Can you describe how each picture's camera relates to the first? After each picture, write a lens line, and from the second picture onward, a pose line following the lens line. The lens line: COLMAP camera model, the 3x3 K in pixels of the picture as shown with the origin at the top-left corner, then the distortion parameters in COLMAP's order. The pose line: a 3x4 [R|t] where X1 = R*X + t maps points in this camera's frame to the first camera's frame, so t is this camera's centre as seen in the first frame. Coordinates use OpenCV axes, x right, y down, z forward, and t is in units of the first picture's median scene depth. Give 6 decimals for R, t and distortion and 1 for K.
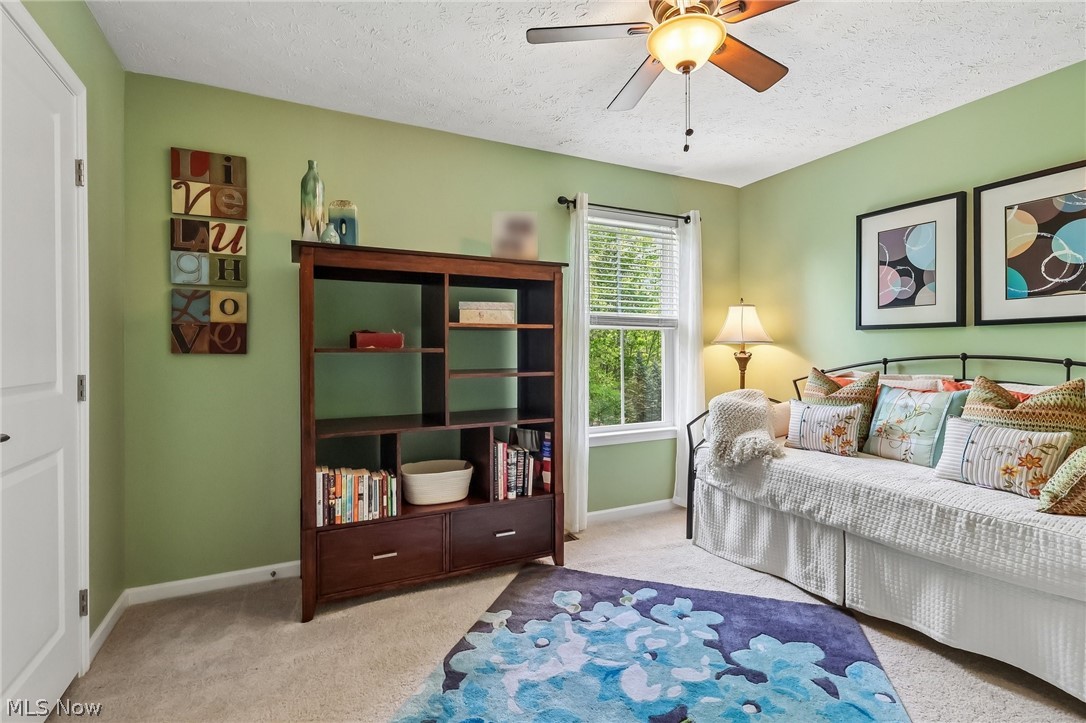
lens RADIAL K [[509.9, 0, 543.9], [0, 509.9, 356.8], [0, 0, 1]] dist [0.000226, 0.001585]
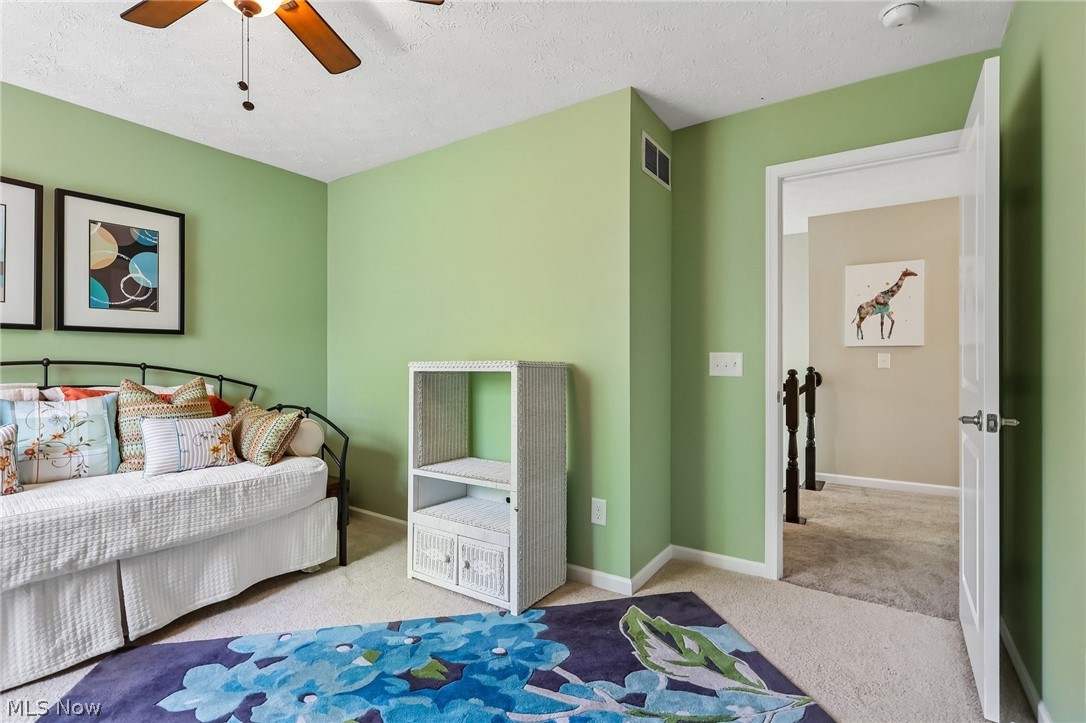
lens RADIAL K [[509.9, 0, 544.6], [0, 509.9, 360.1], [0, 0, 1]] dist [0.000226, 0.001585]
pose [[-0.496275, 0.000888, 0.868165, -0.513811], [0.009385, 0.999947, 0.004342, 0.000045], [-0.868115, 0.010302, -0.496257, 0.763436]]
